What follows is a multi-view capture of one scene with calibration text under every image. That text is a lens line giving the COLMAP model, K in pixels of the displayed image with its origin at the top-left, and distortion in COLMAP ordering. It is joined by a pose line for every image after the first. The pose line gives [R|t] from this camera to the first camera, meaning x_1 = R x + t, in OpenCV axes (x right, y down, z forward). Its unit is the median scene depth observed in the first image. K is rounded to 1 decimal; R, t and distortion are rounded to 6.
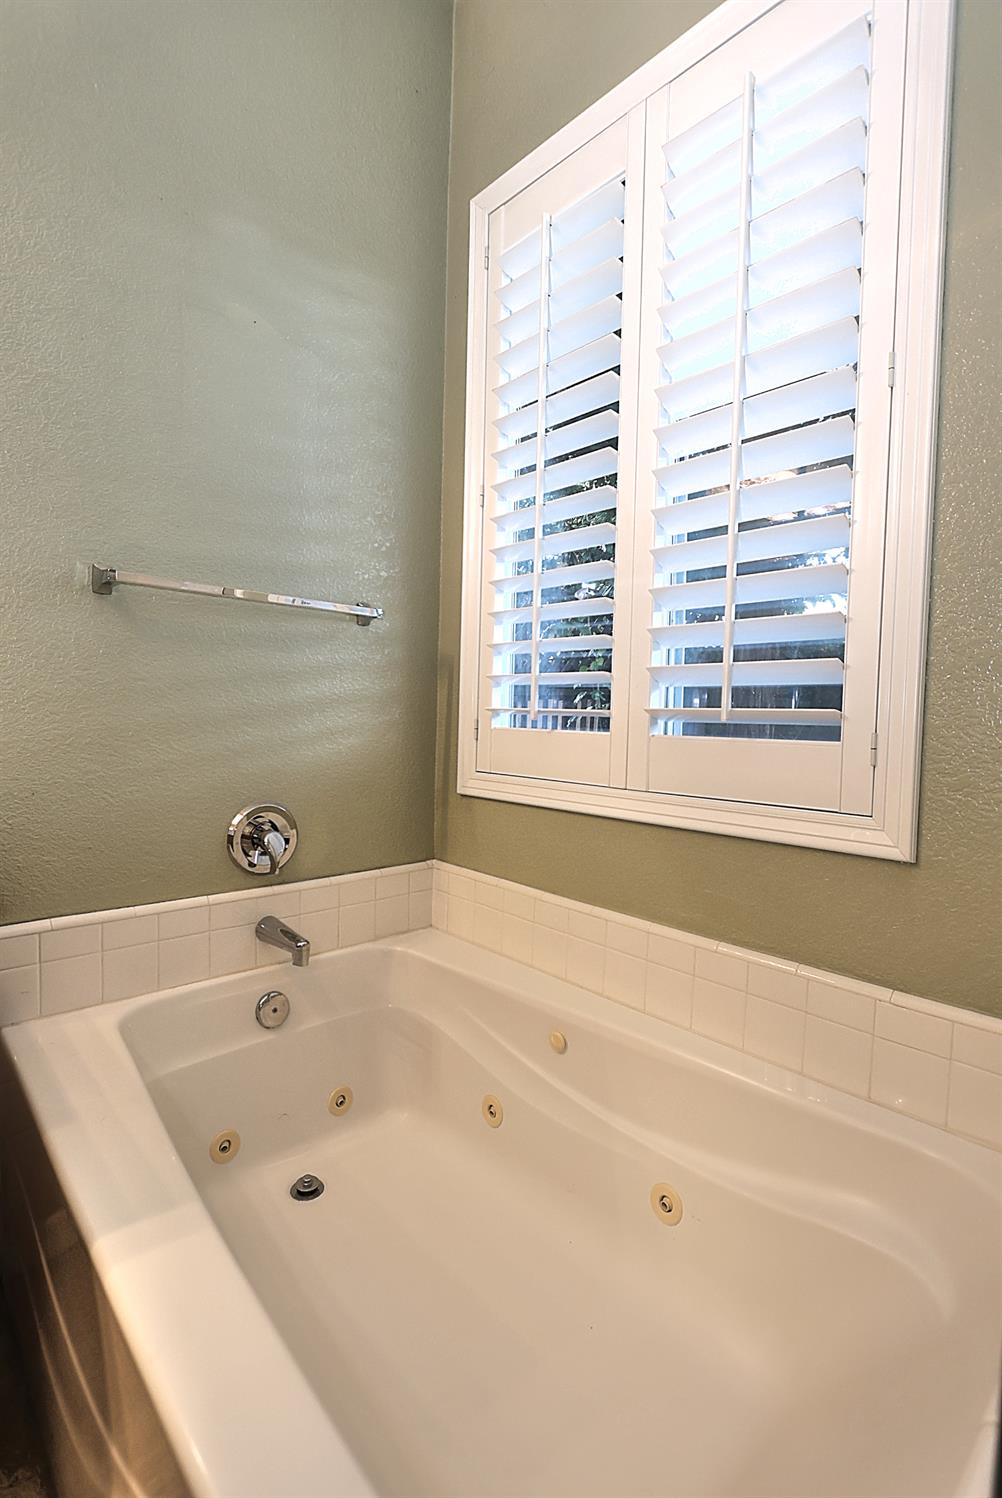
lens RADIAL K [[691.1, 0, 508.0], [0, 691.1, 747.8], [0, 0, 1]] dist [-0.012495, 0.000434]
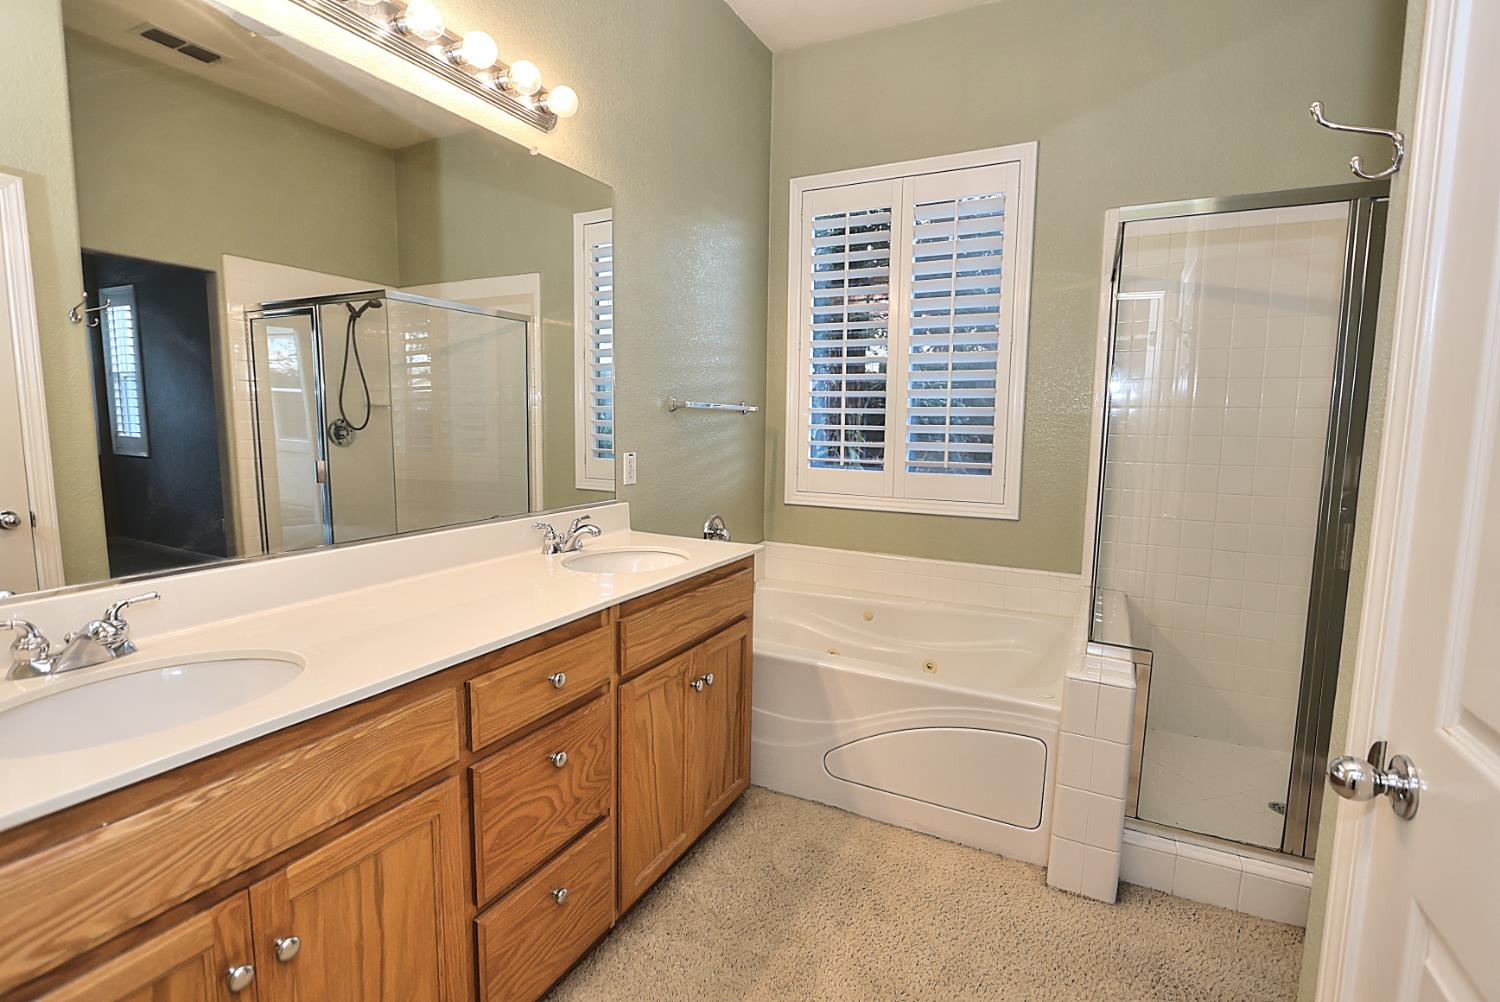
lens RADIAL K [[692.1, 0, 743.4], [0, 692.1, 499.3], [0, 0, 1]] dist [-0.012495, 0.000434]
pose [[0.945570, -0.056102, 0.320547, -0.959913], [0.031028, 0.996083, 0.082805, -0.126392], [-0.323937, -0.068352, 0.943606, -0.890198]]
